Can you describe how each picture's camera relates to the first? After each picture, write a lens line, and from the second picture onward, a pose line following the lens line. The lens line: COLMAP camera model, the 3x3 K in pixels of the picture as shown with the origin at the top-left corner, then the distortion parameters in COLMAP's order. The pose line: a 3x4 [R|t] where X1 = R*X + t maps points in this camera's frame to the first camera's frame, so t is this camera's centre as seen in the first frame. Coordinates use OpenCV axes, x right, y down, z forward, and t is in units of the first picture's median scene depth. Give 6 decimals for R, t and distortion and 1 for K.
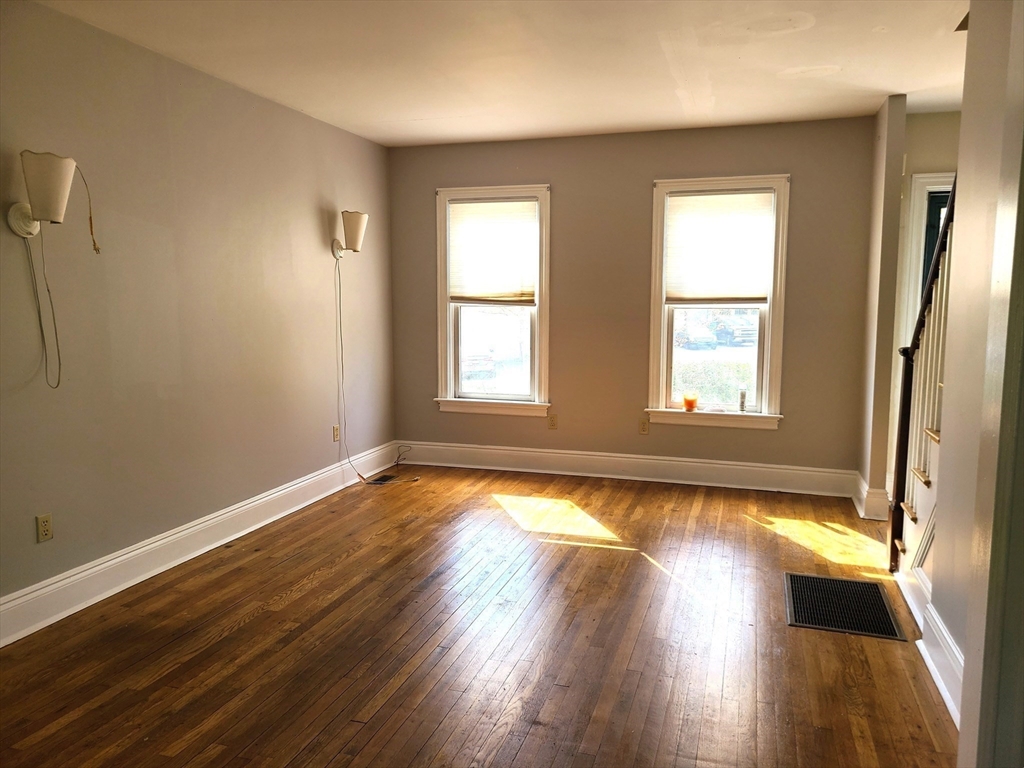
lens RADIAL K [[763.7, 0, 507.1], [0, 763.7, 381.8], [0, 0, 1]] dist [0.056477, -0.029428]
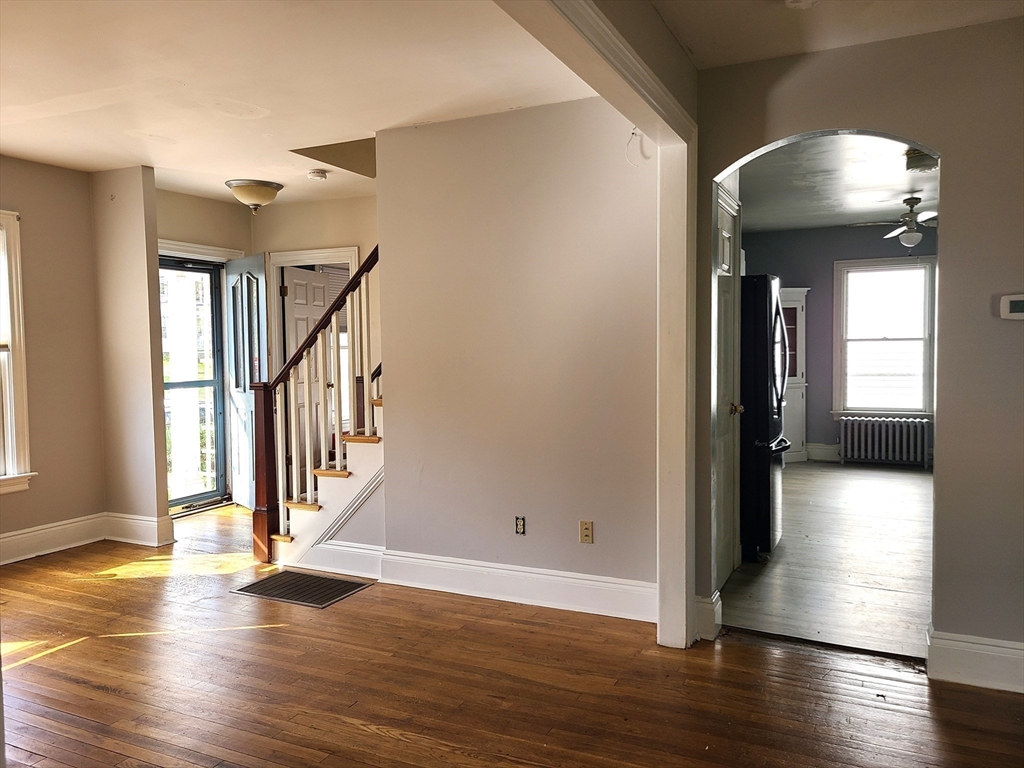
lens RADIAL K [[763.7, 0, 509.9], [0, 763.7, 386.2], [0, 0, 1]] dist [0.056477, -0.029428]
pose [[0.144702, -0.060895, 0.987600, -0.460308], [0.115846, 0.992283, 0.044210, -0.032903], [-0.982670, 0.108012, 0.150640, 0.285166]]
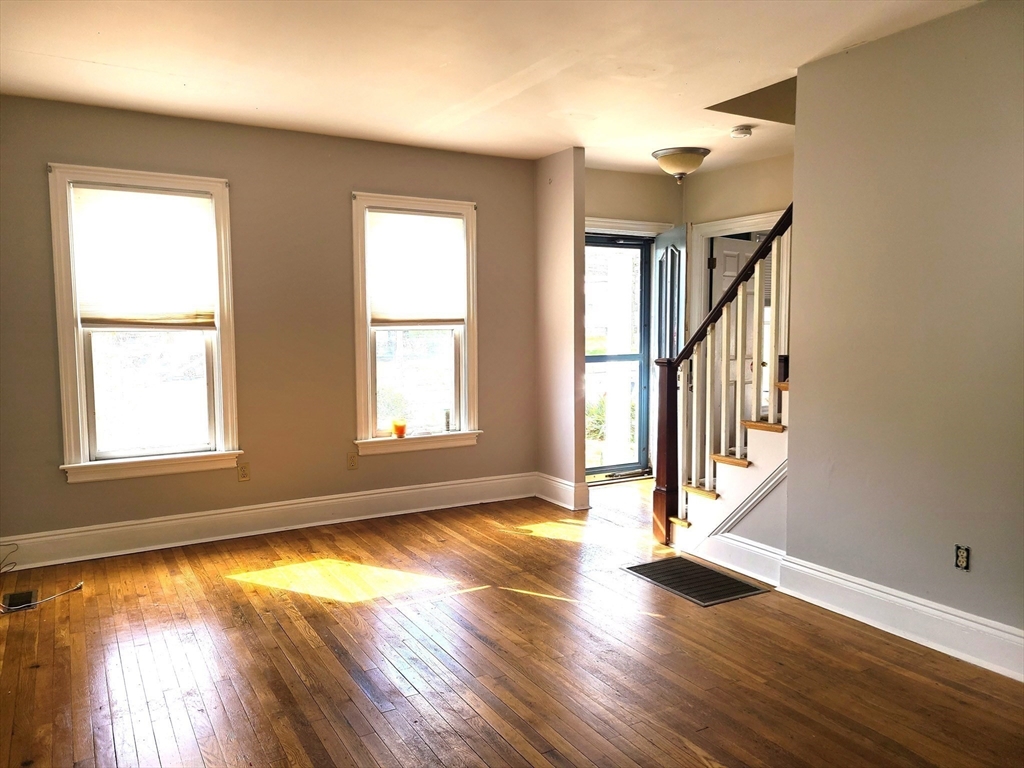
lens RADIAL K [[763.7, 0, 511.6], [0, 763.7, 388.6], [0, 0, 1]] dist [0.056477, -0.029428]
pose [[0.672200, -0.072373, 0.736824, -0.373444], [0.086501, 0.996072, 0.018923, -0.029180], [-0.735299, 0.051016, 0.675820, 0.252959]]
